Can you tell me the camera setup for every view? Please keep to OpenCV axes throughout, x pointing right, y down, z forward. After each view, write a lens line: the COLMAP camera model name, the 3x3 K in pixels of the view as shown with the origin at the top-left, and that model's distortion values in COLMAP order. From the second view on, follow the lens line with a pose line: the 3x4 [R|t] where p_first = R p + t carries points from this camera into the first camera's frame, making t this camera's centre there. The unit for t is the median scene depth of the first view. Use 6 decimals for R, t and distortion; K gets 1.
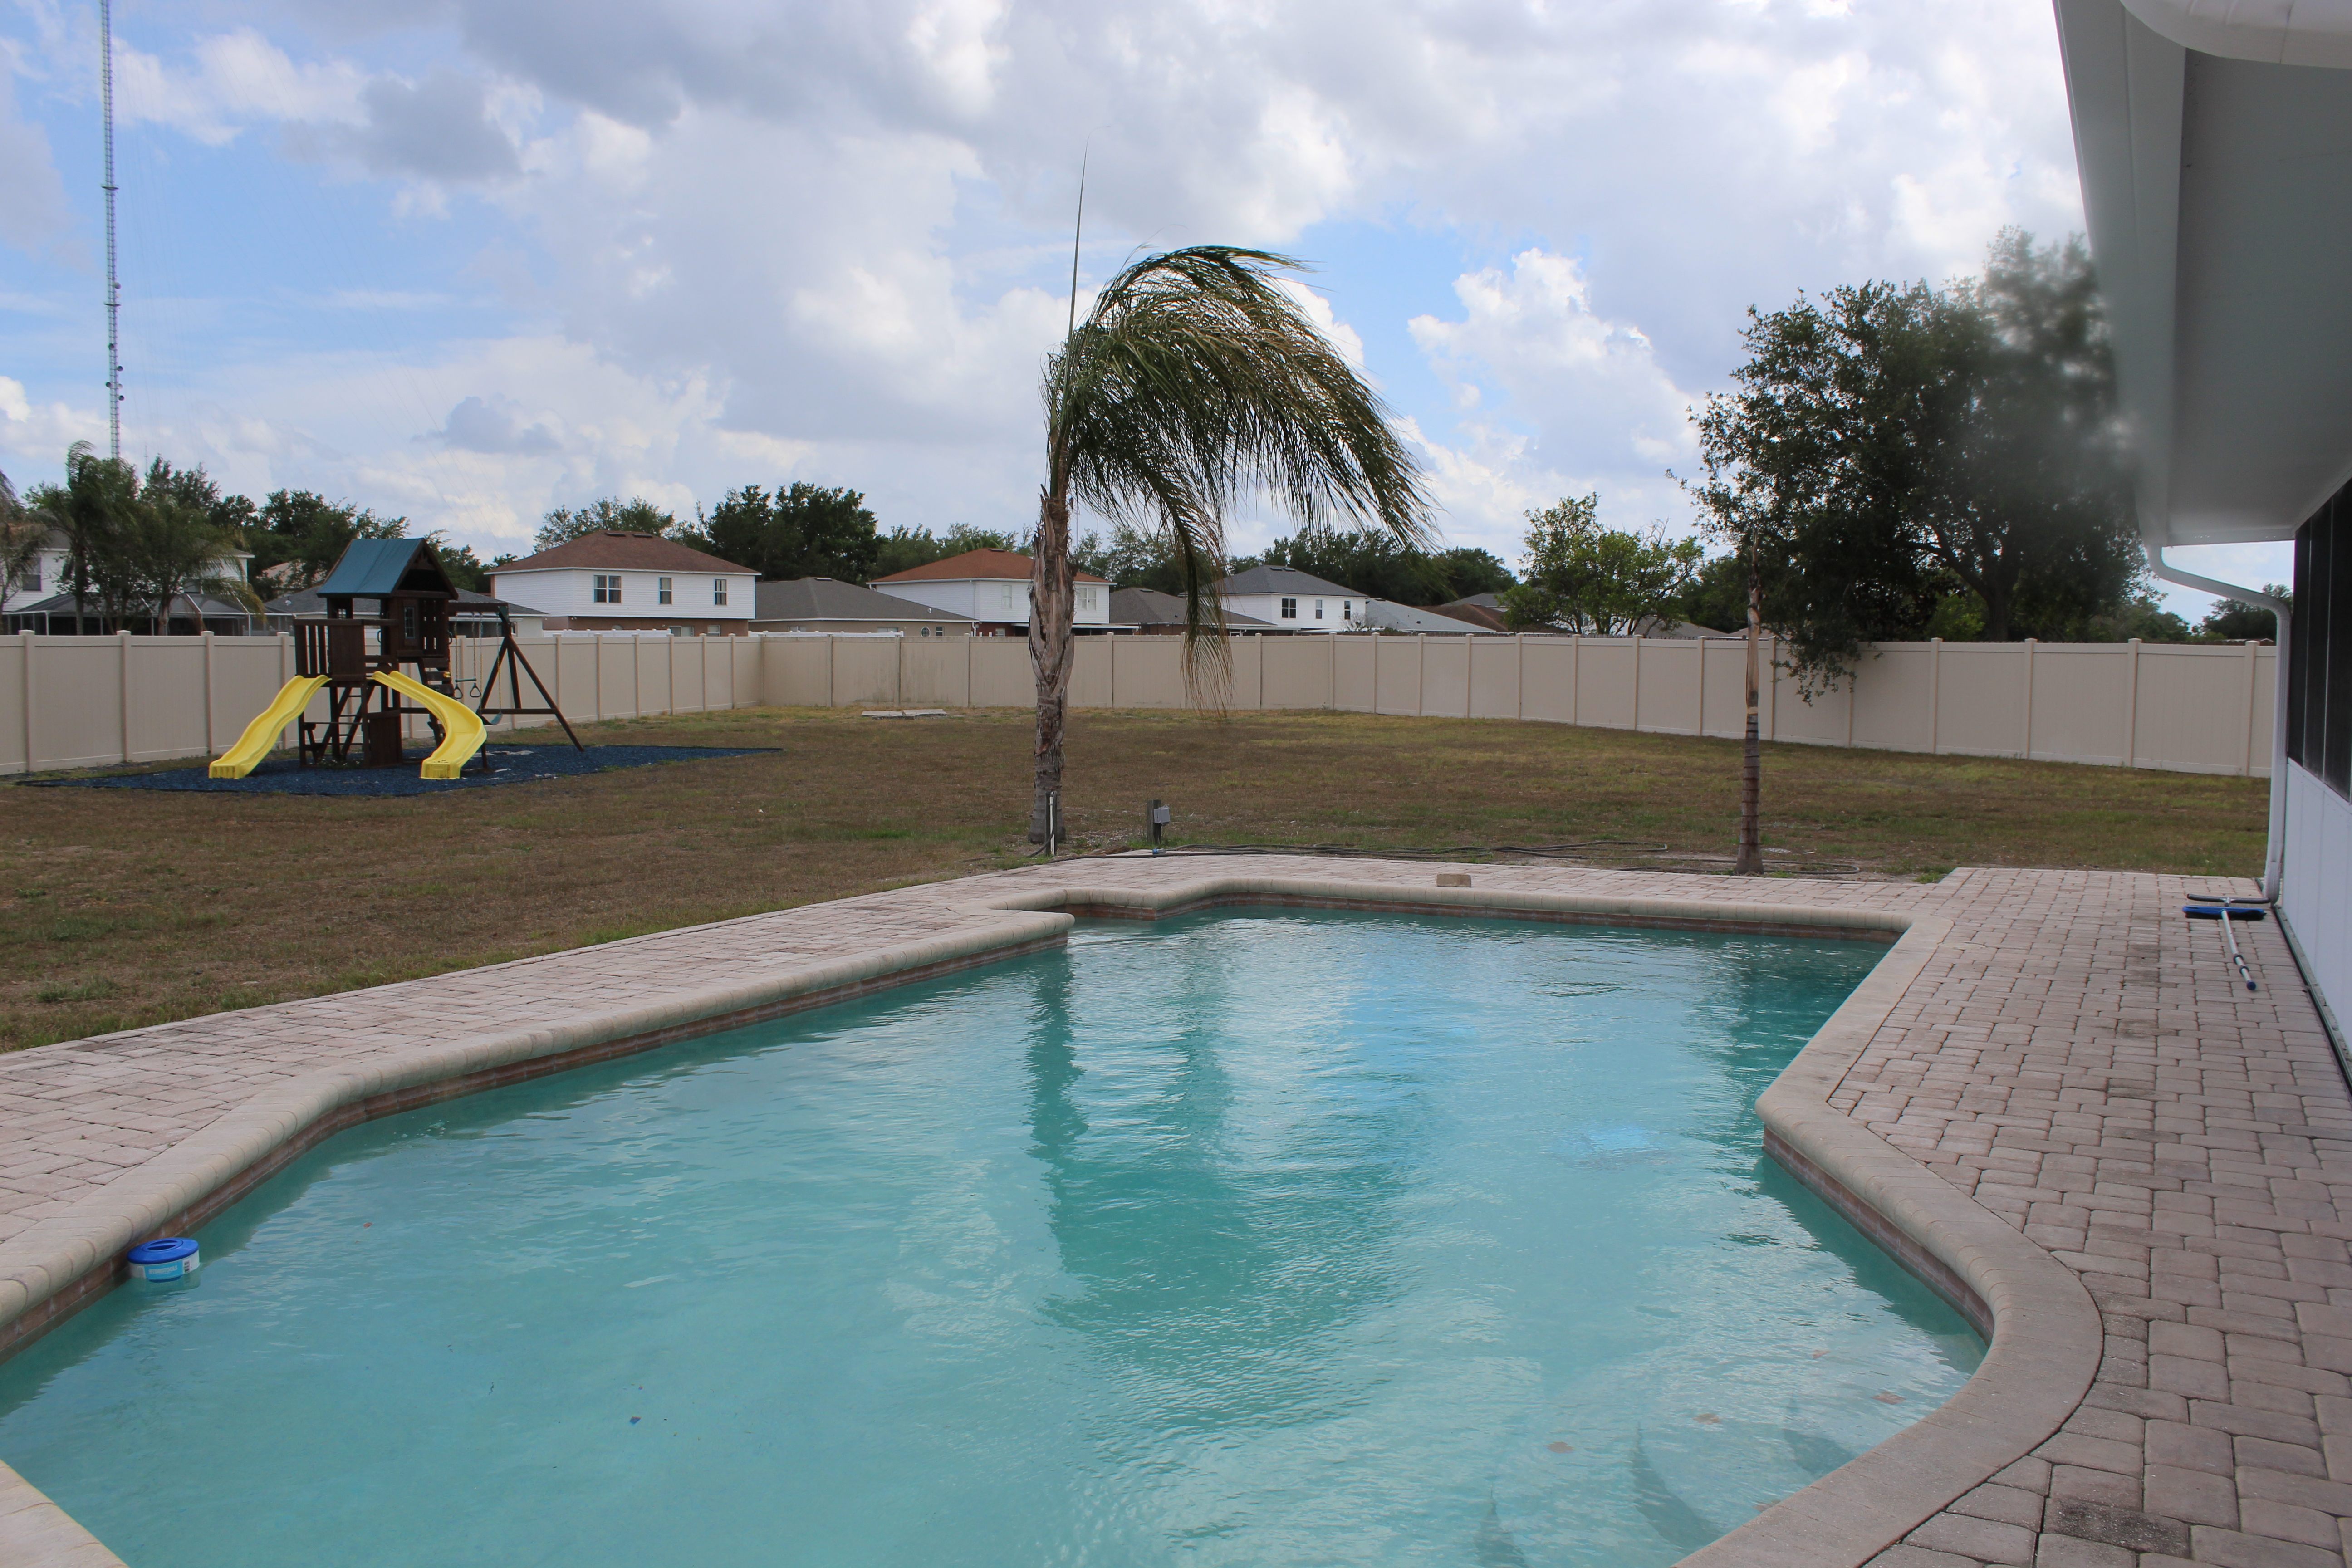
lens RADIAL K [[1993.1, 0, 1175.9], [0, 1993.1, 759.2], [0, 0, 1]] dist [-0.164341, 0.152563]
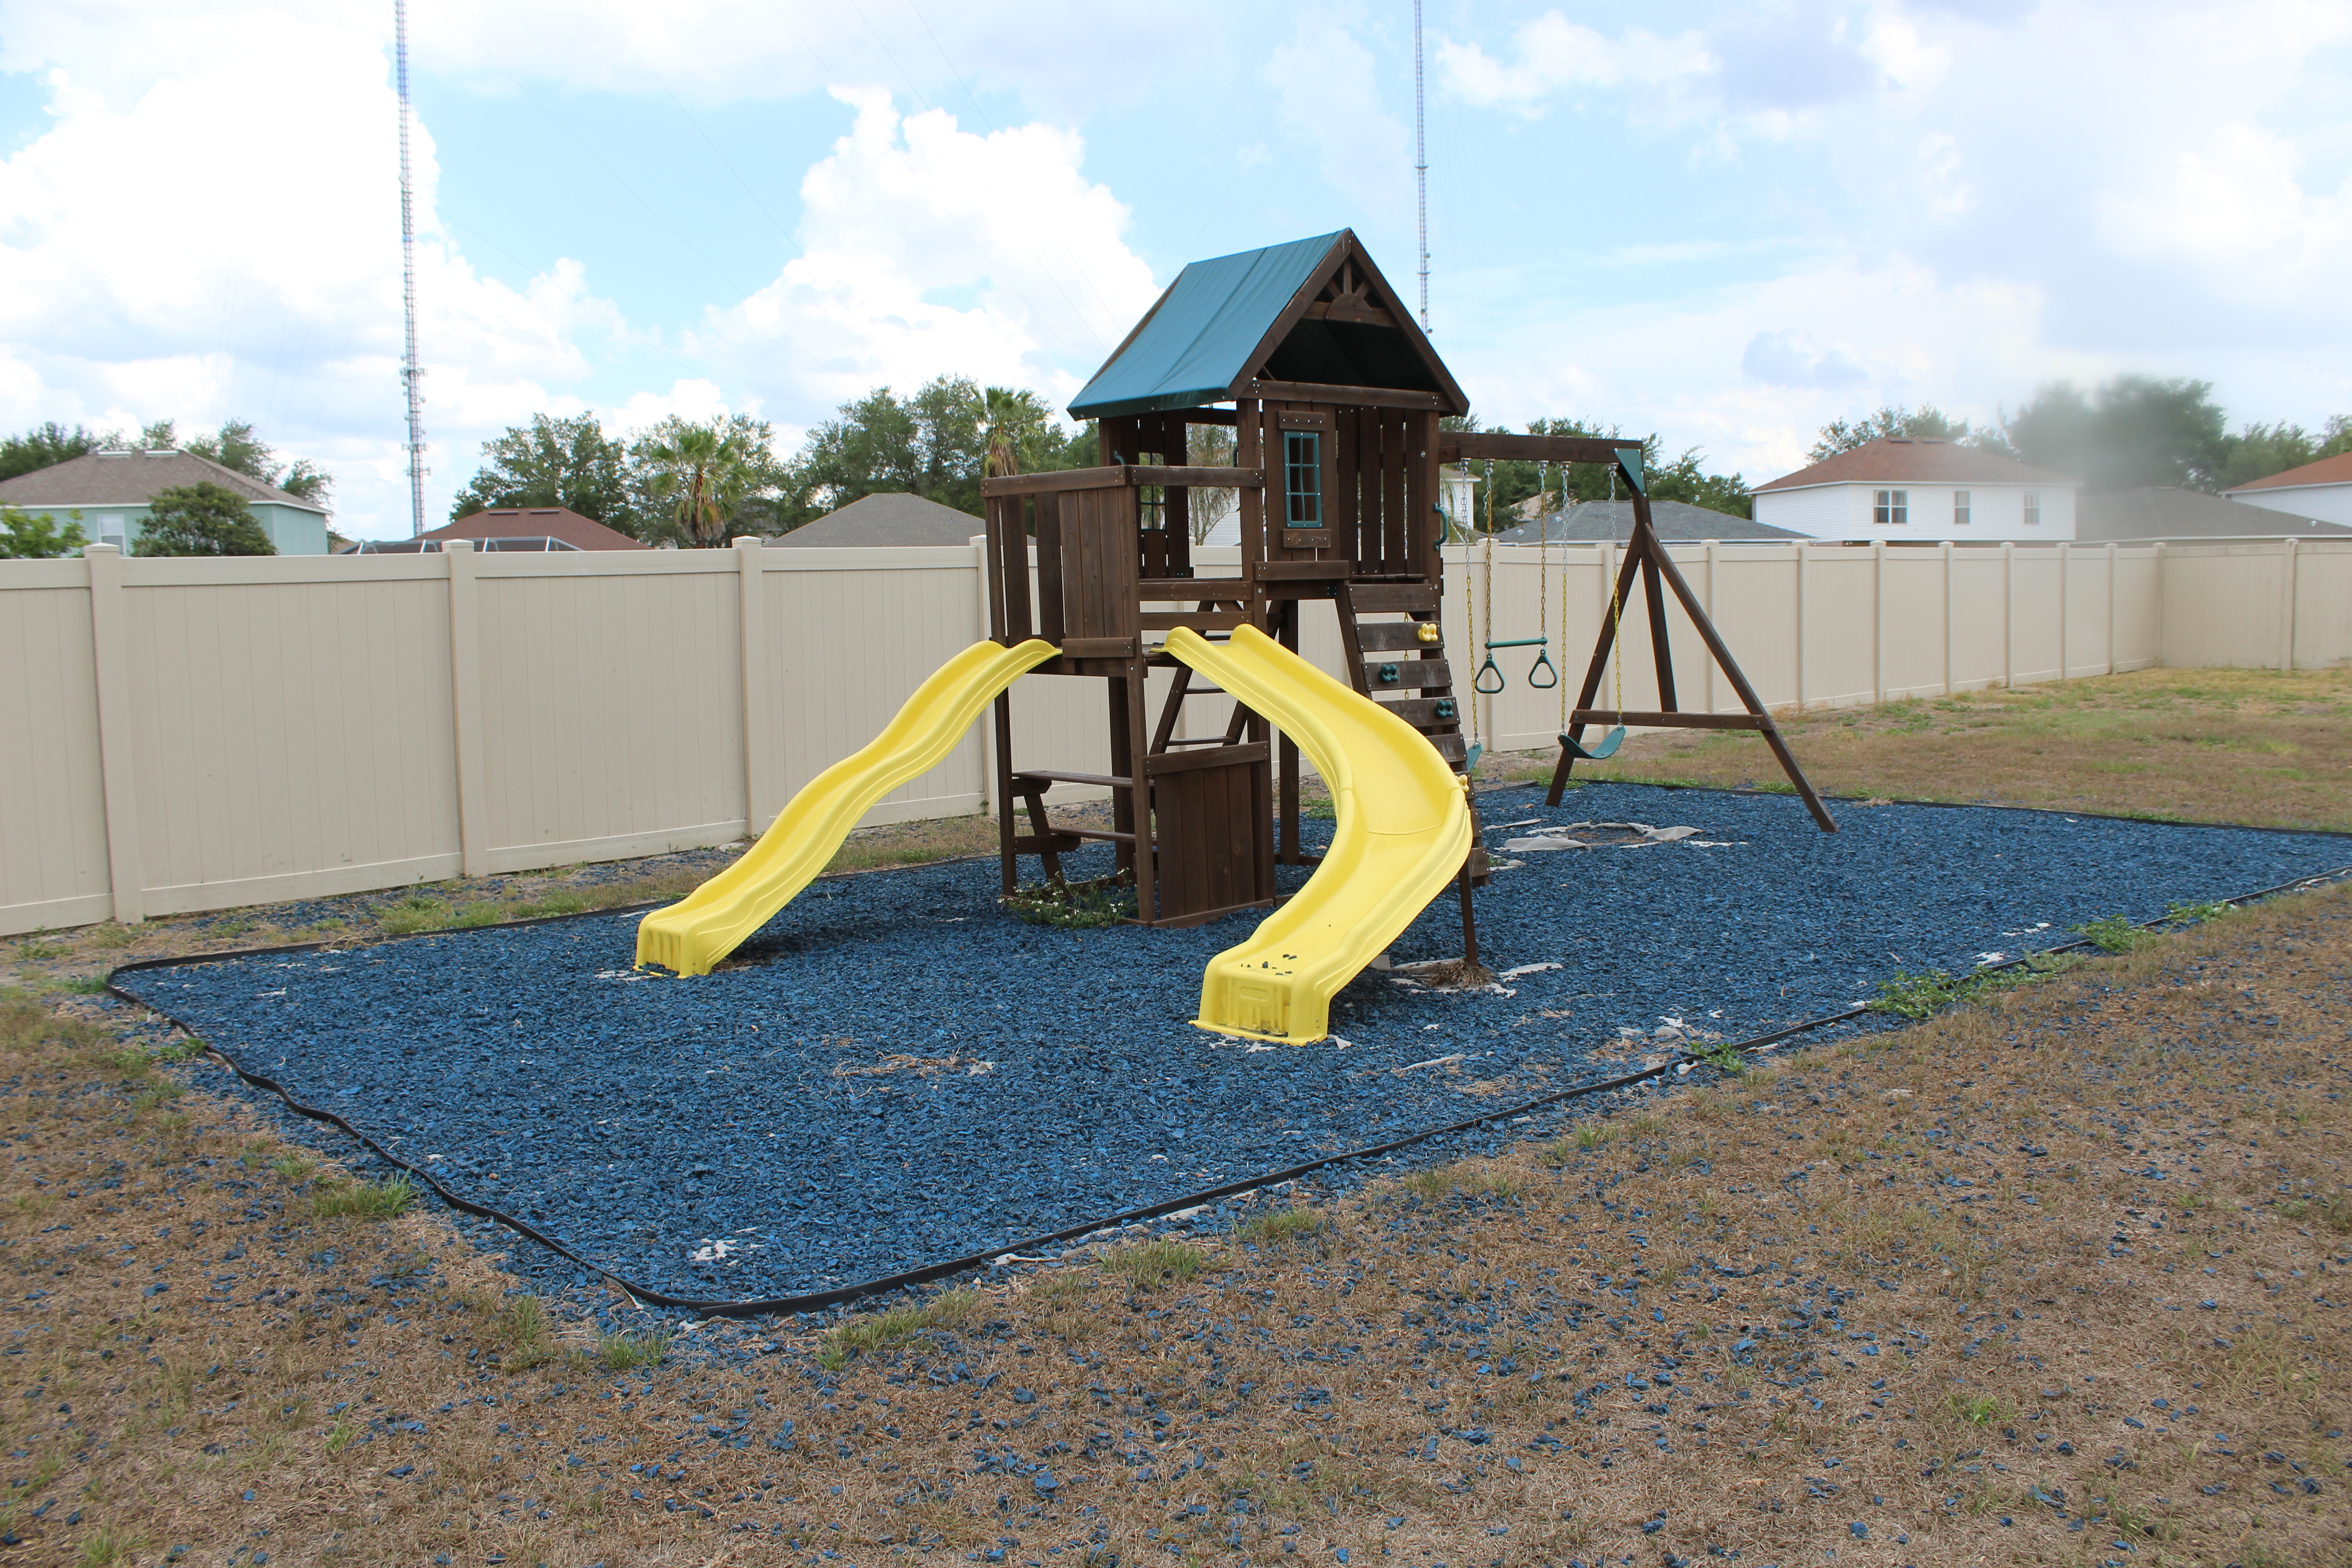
lens RADIAL K [[1993.1, 0, 1161.3], [0, 1993.1, 800.6], [0, 0, 1]] dist [-0.164341, 0.152563]
pose [[0.804392, 0.039921, -0.592756, -0.176480], [-0.007584, 0.998349, 0.056945, -0.029060], [0.594050, -0.041311, 0.803367, 0.600618]]
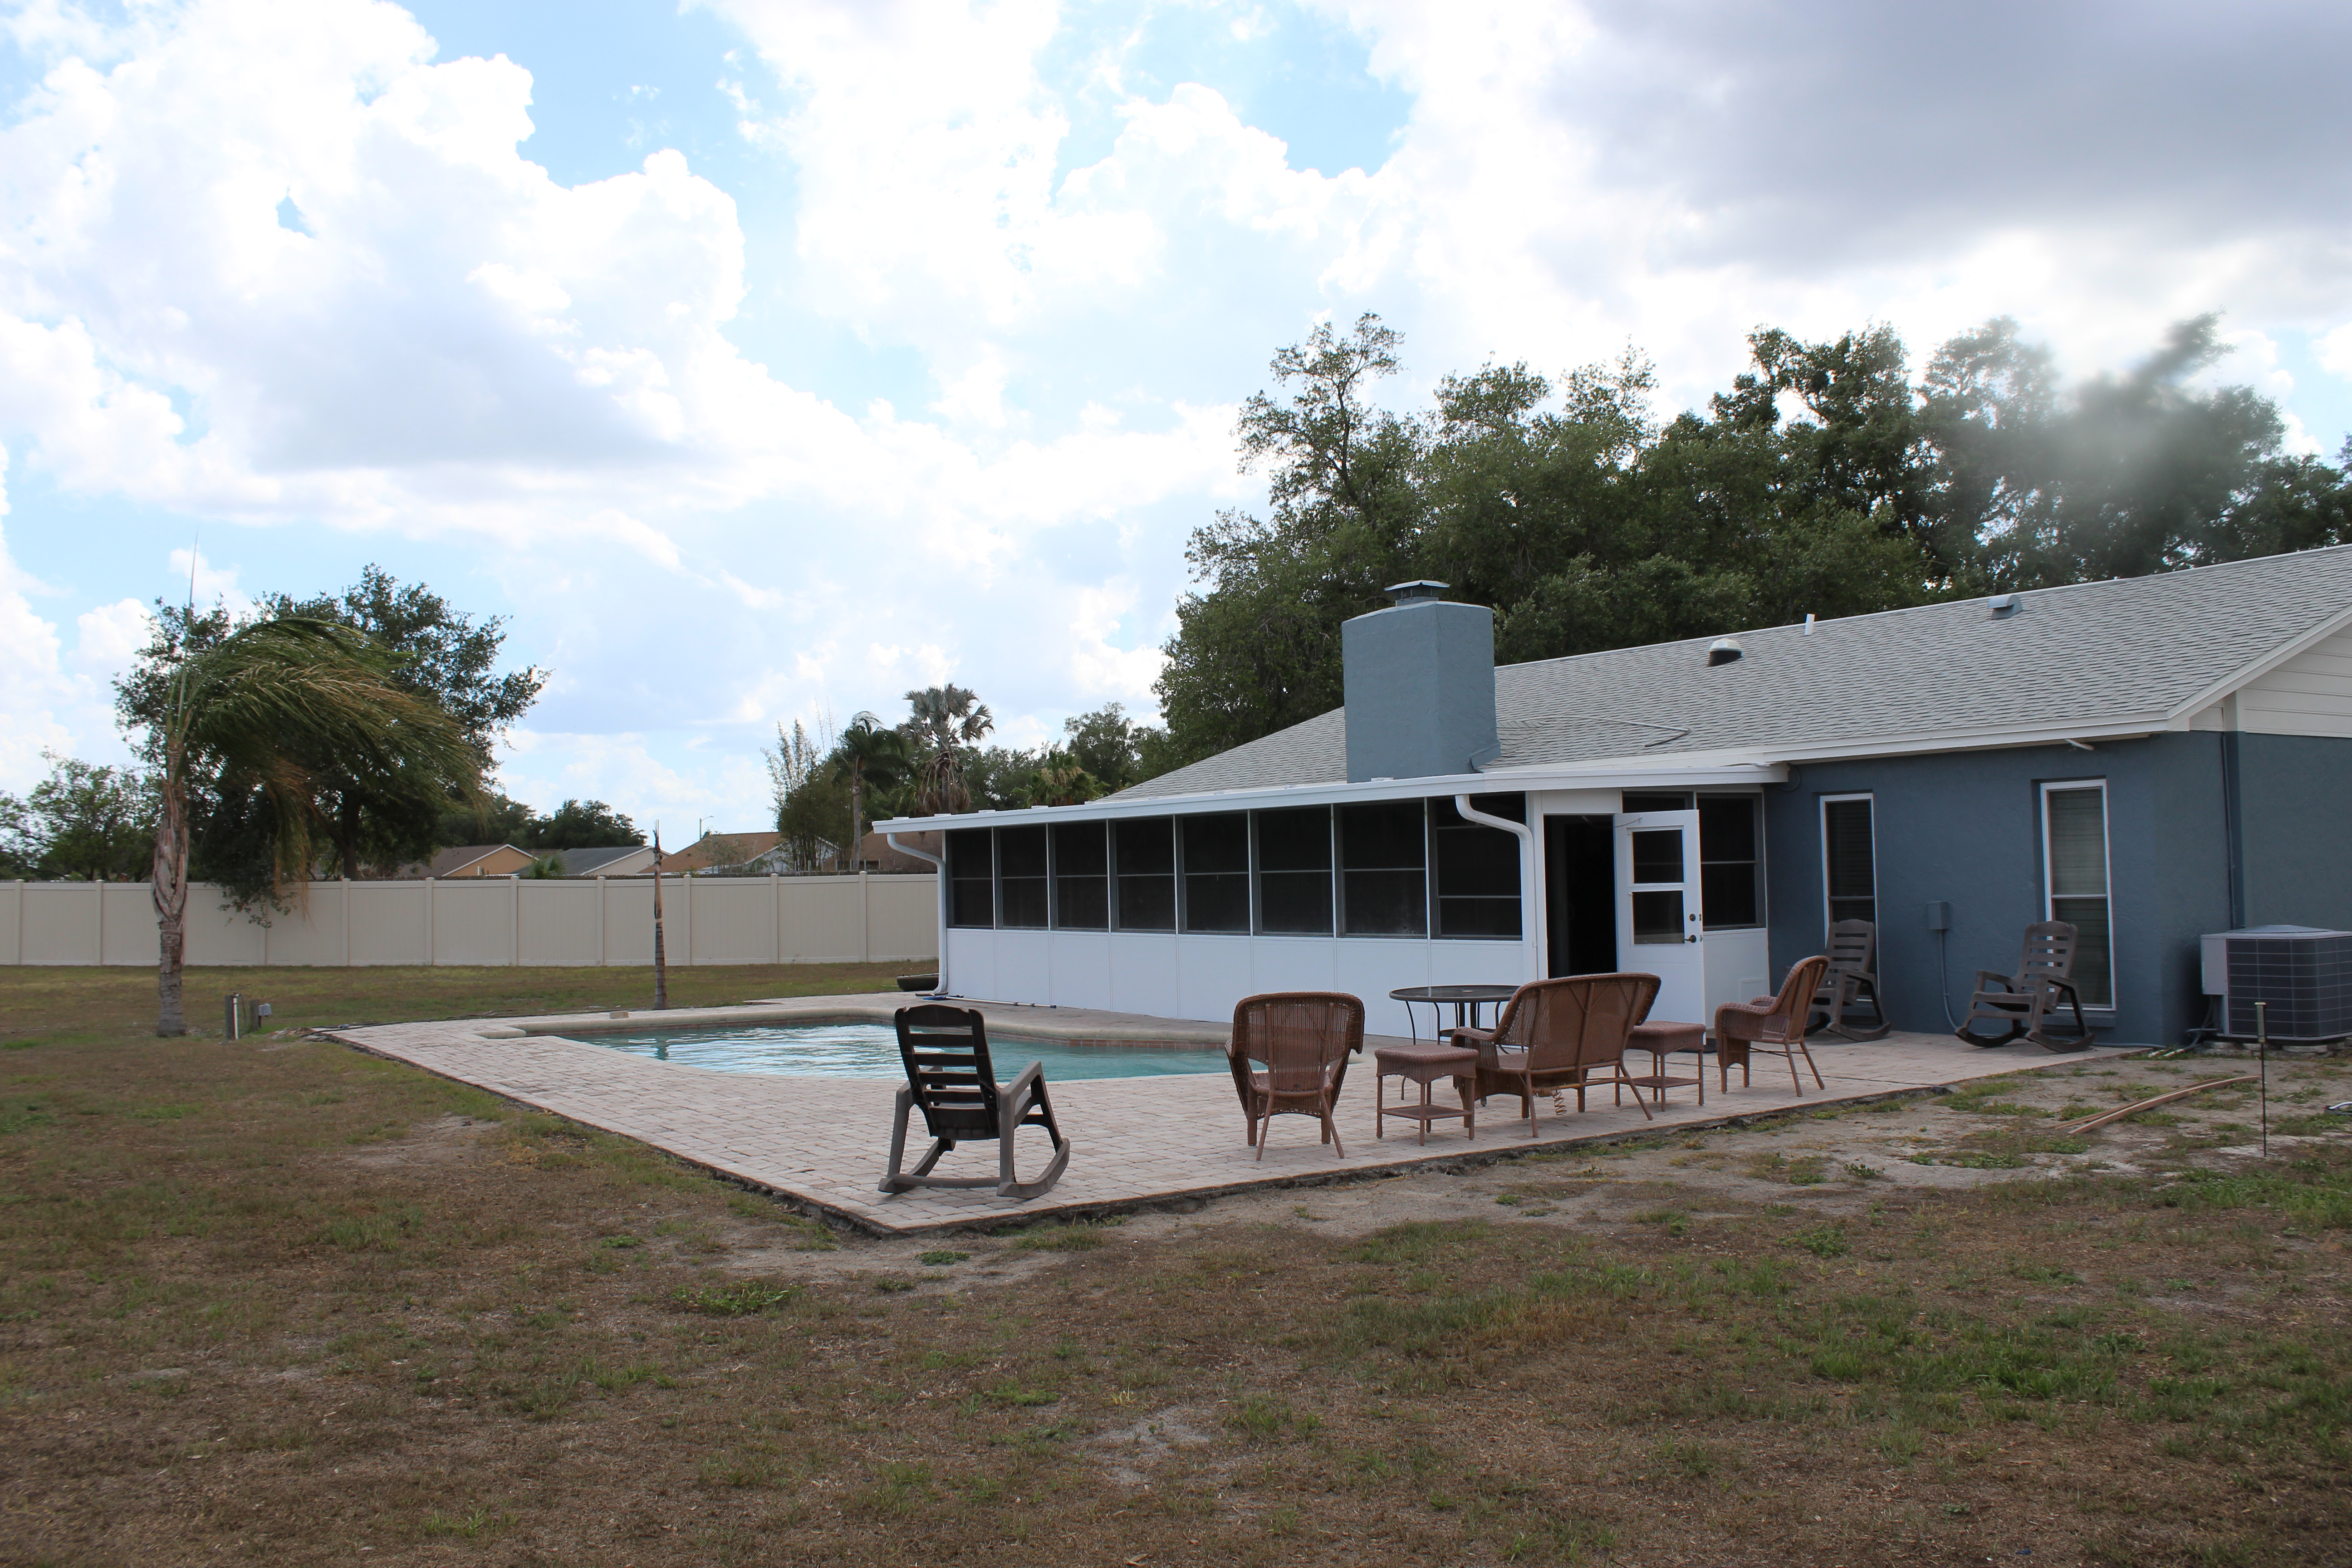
lens RADIAL K [[1993.1, 0, 1191.3], [0, 1993.1, 793.7], [0, 0, 1]] dist [-0.164341, 0.152563]
pose [[0.475125, 0.024144, 0.879587, -0.493602], [0.066433, 0.995786, -0.063218, 0.001420], [-0.877407, 0.088470, 0.471519, -0.111052]]
